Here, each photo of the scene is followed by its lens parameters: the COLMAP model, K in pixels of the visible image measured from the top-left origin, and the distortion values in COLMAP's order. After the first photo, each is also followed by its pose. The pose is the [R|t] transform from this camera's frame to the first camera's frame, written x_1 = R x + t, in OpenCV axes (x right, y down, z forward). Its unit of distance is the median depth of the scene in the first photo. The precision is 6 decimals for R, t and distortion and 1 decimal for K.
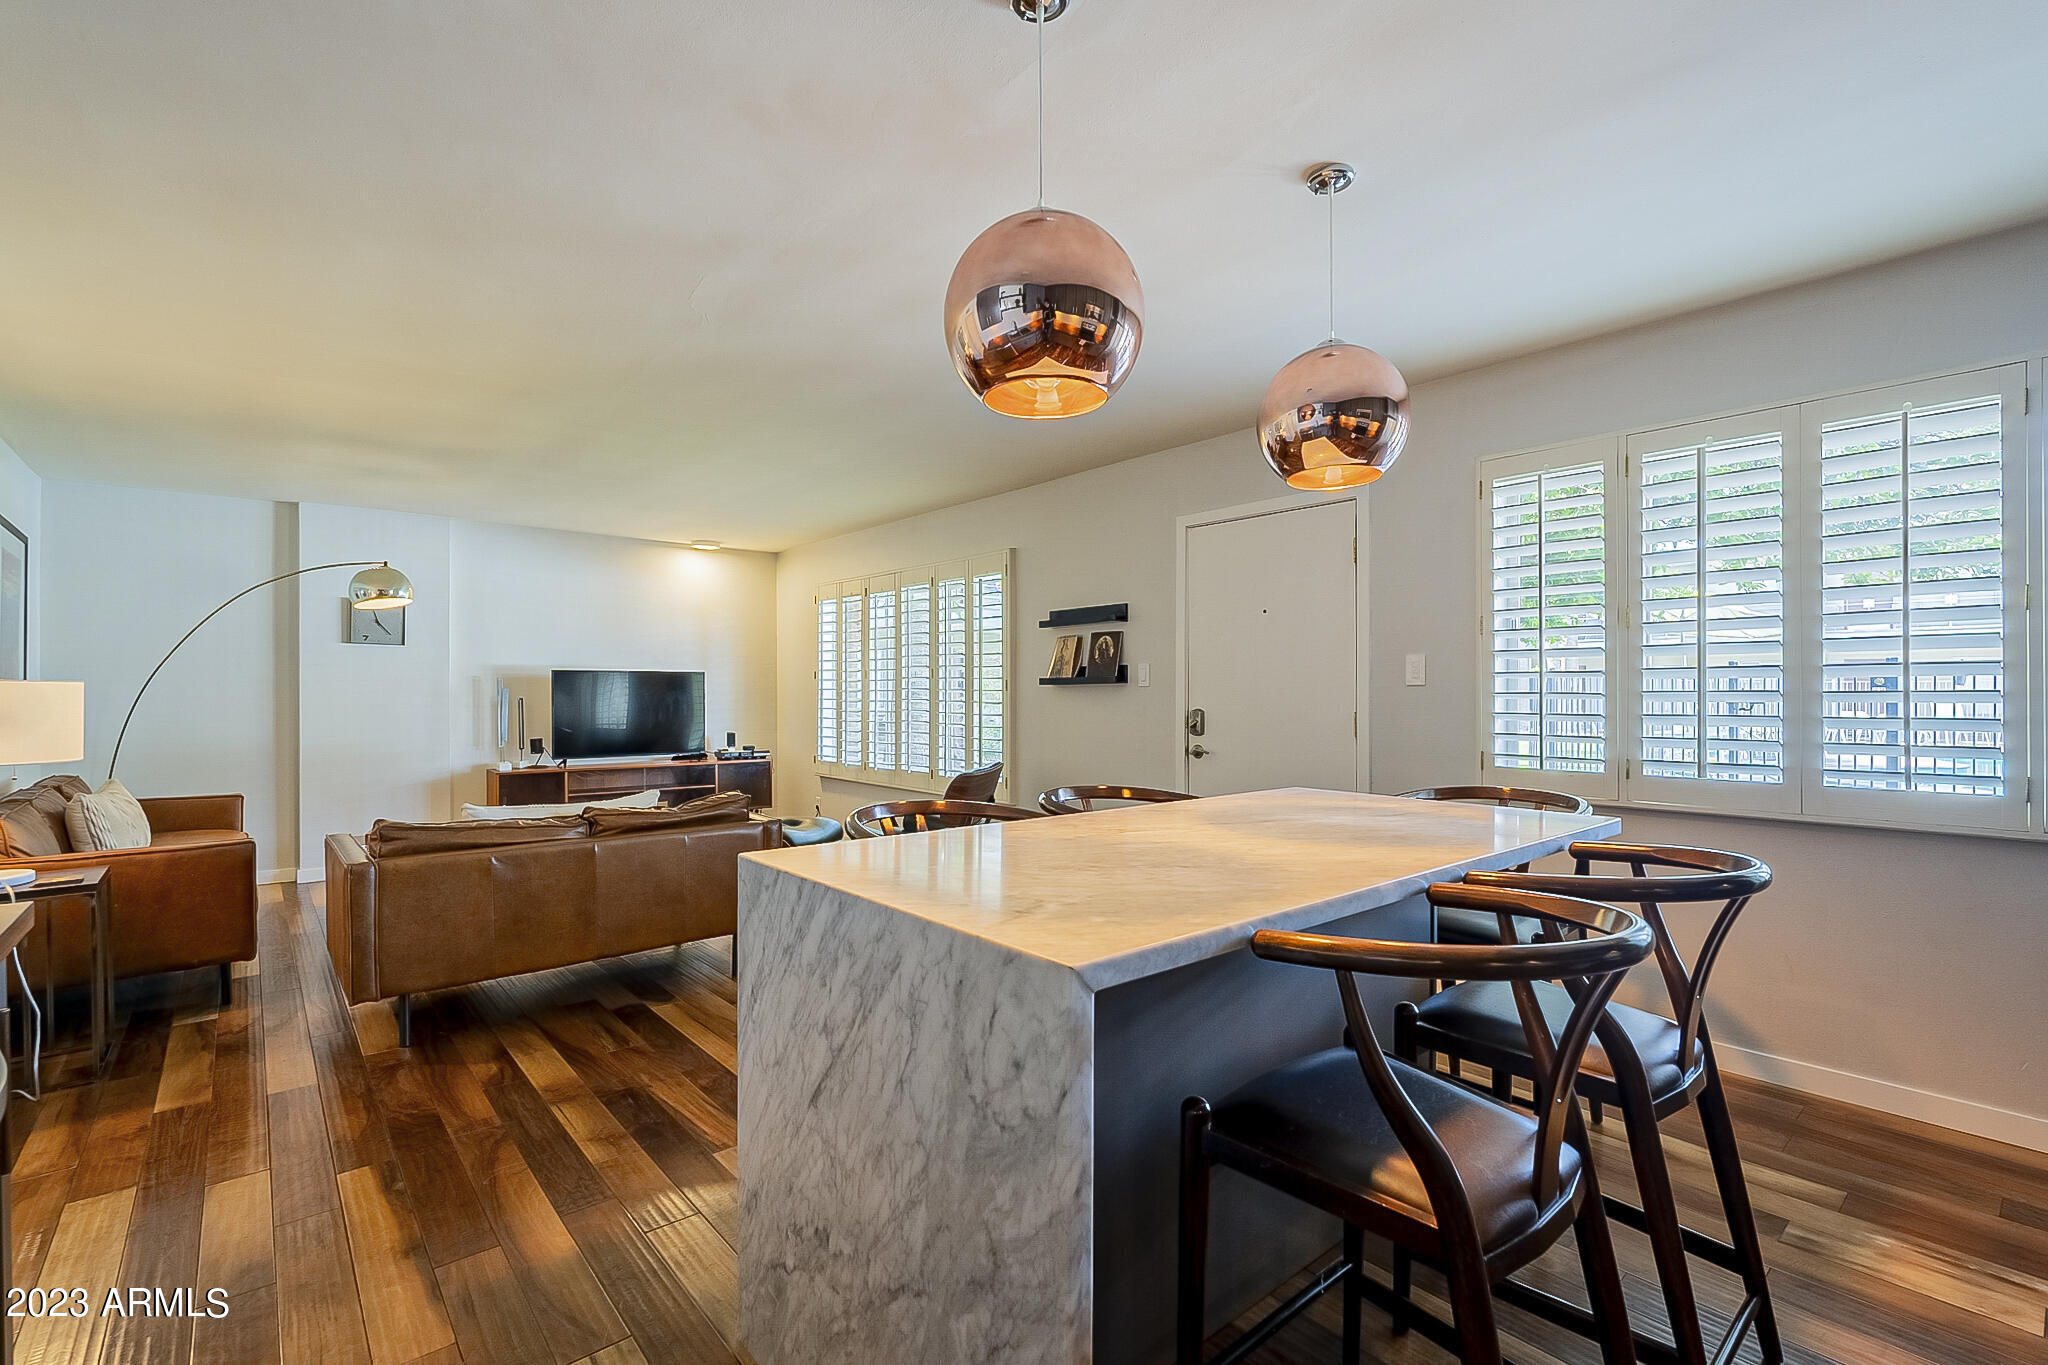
lens RADIAL K [[914.4, 0, 1000.1], [0, 914.4, 692.1], [0, 0, 1]] dist [-0.002938, 0.000213]
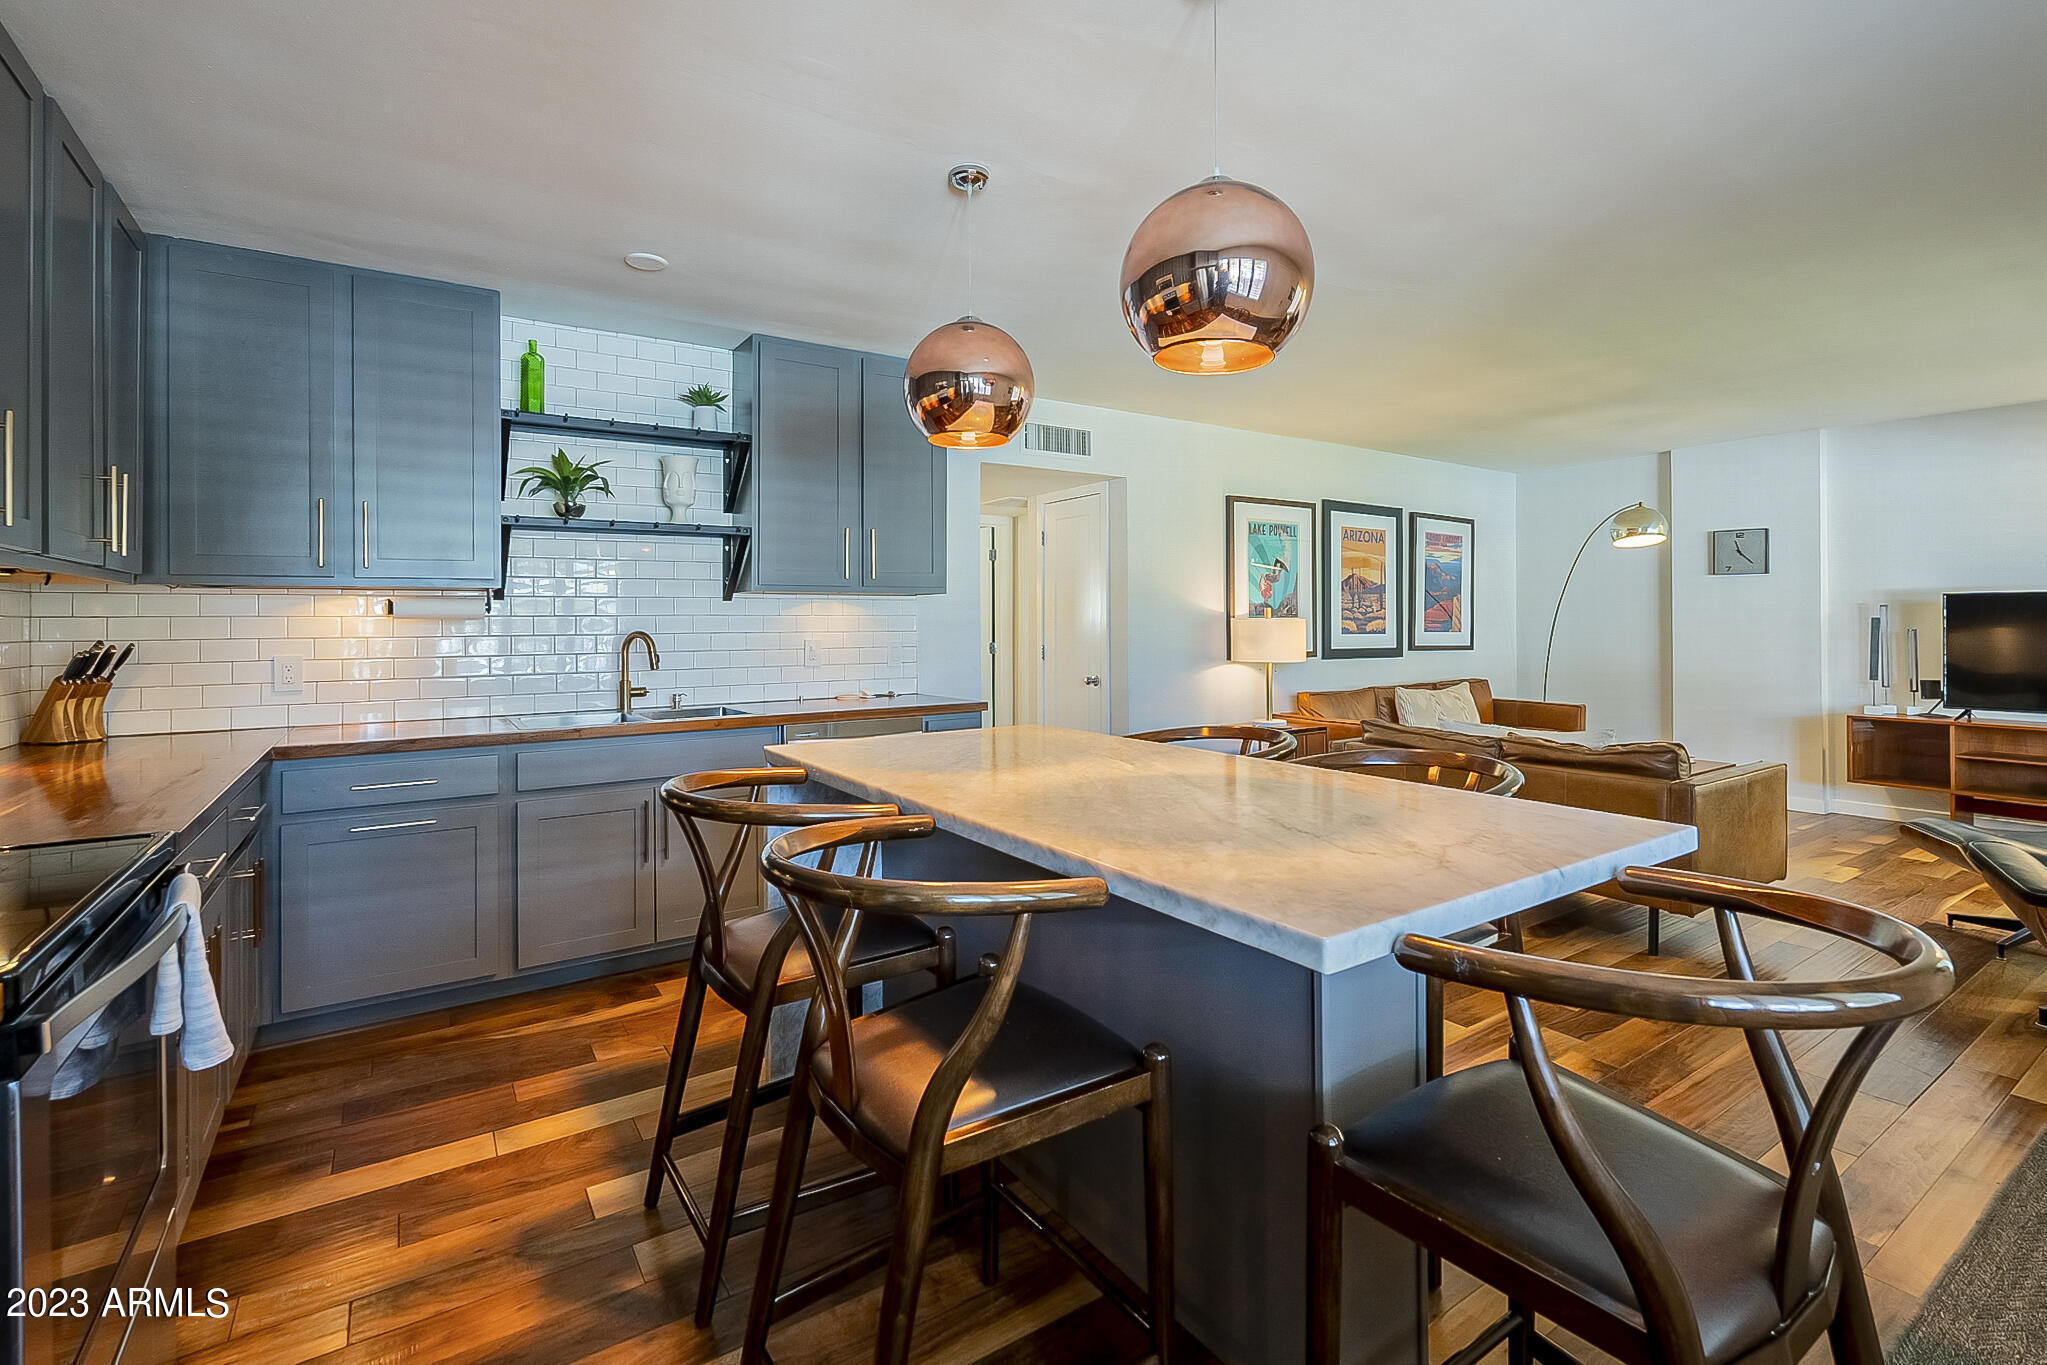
lens RADIAL K [[914.0, 0, 1012.1], [0, 914.0, 616.9], [0, 0, 1]] dist [-0.002938, 0.000213]
pose [[-0.113160, -0.003302, -0.993571, 0.543157], [0.004392, 0.999983, -0.003823, -0.006924], [0.993567, -0.004797, -0.113143, 0.434560]]
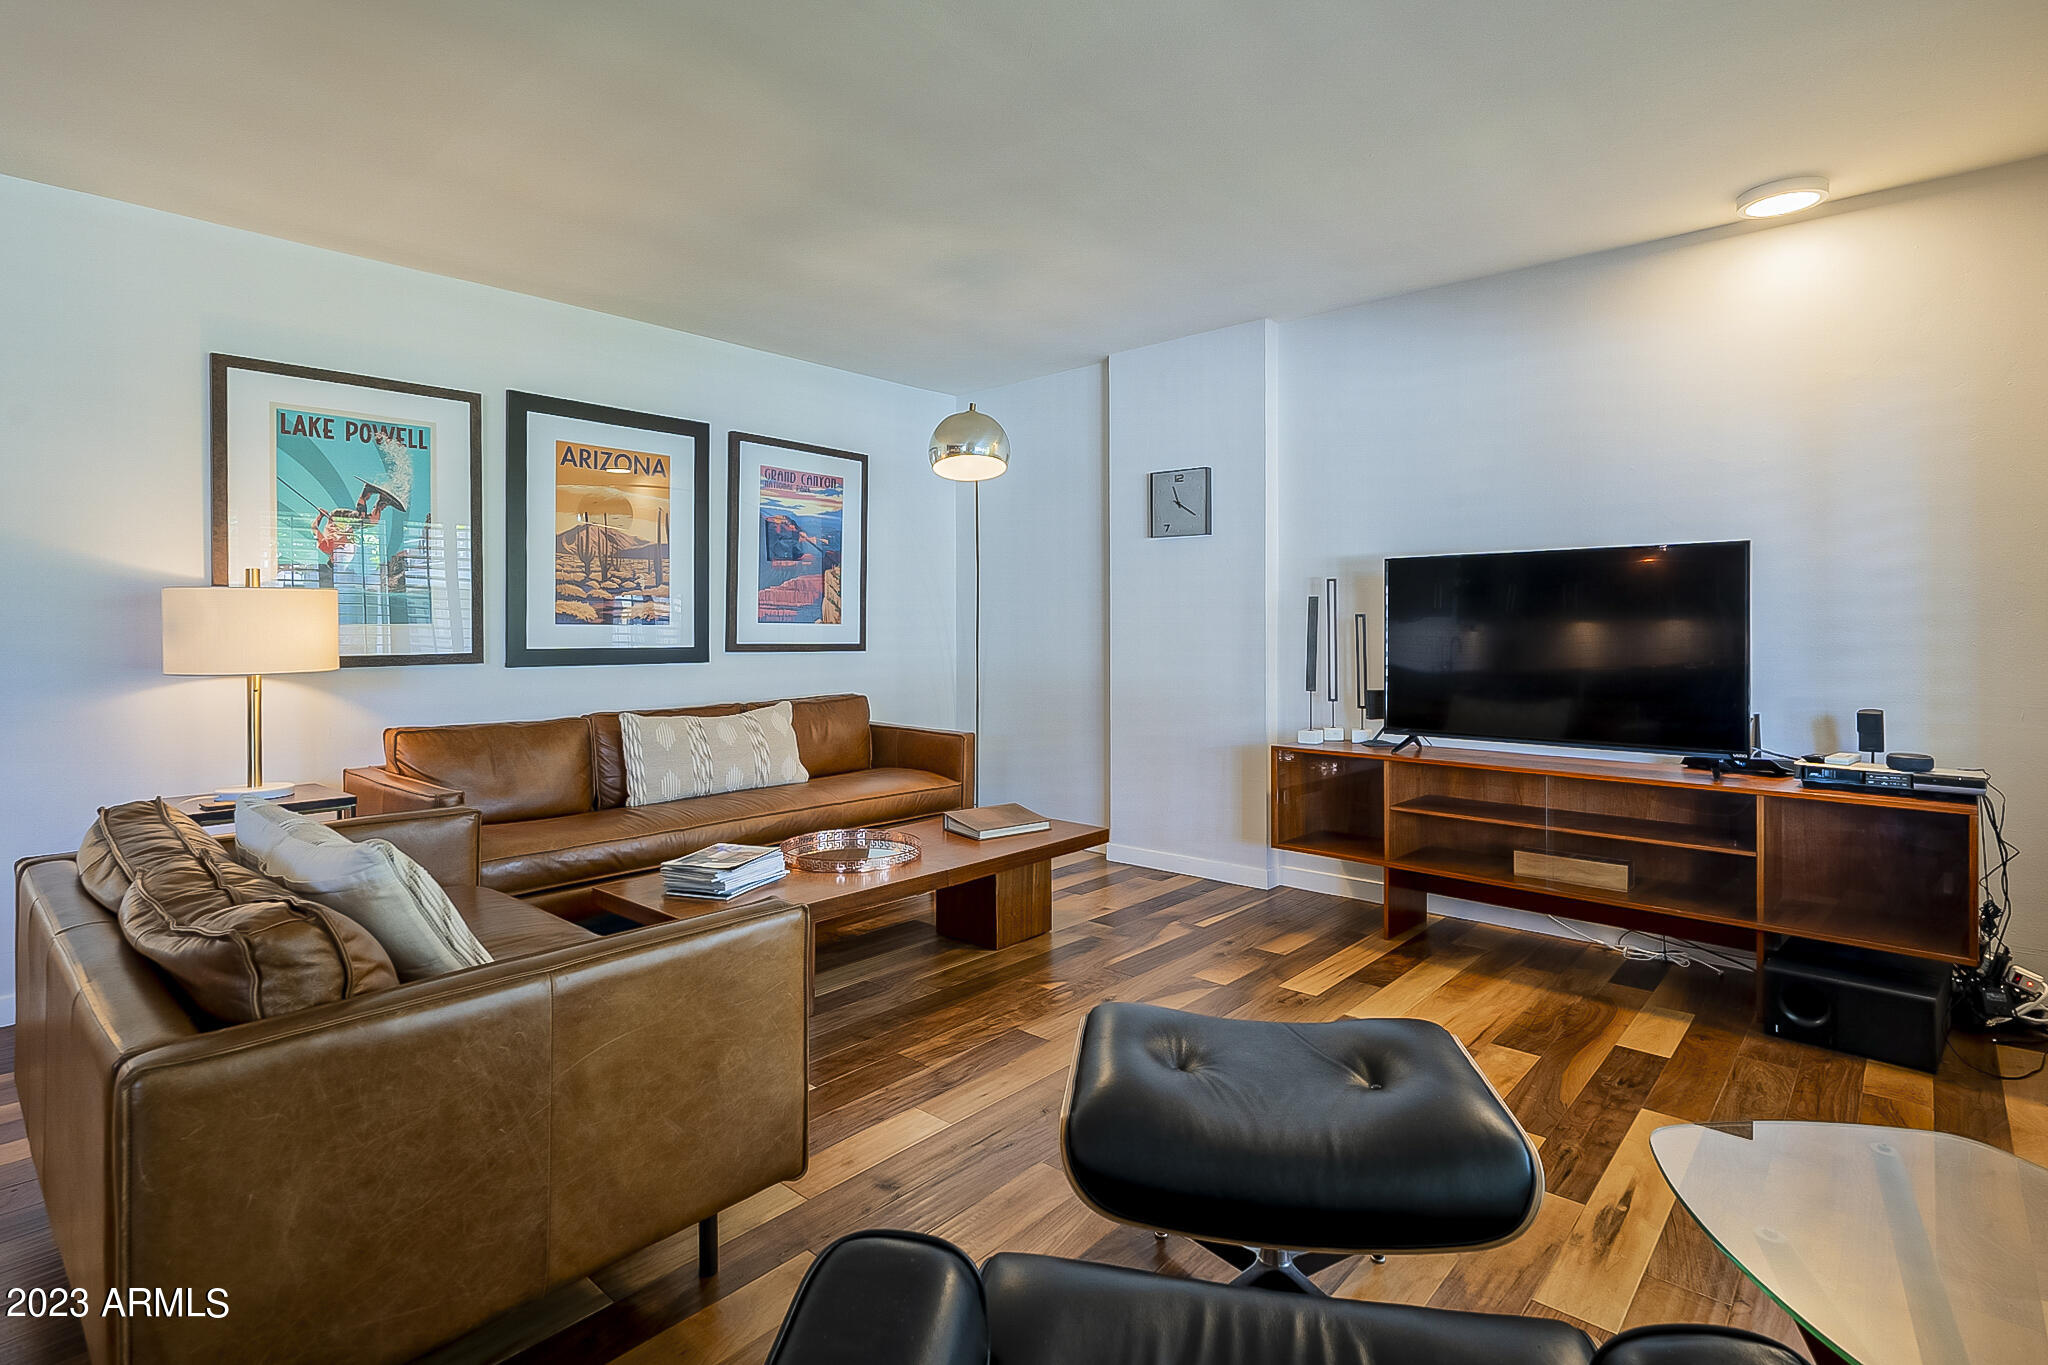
lens RADIAL K [[951.3, 0, 1048.1], [0, 951.3, 624.1], [0, 0, 1]] dist [-0.002721, -0.001100]
pose [[0.131448, -0.000938, -0.991323, 0.015641], [0.004106, 0.999991, -0.000402, 0.017829], [0.991315, -0.004017, 0.131451, 1.087302]]
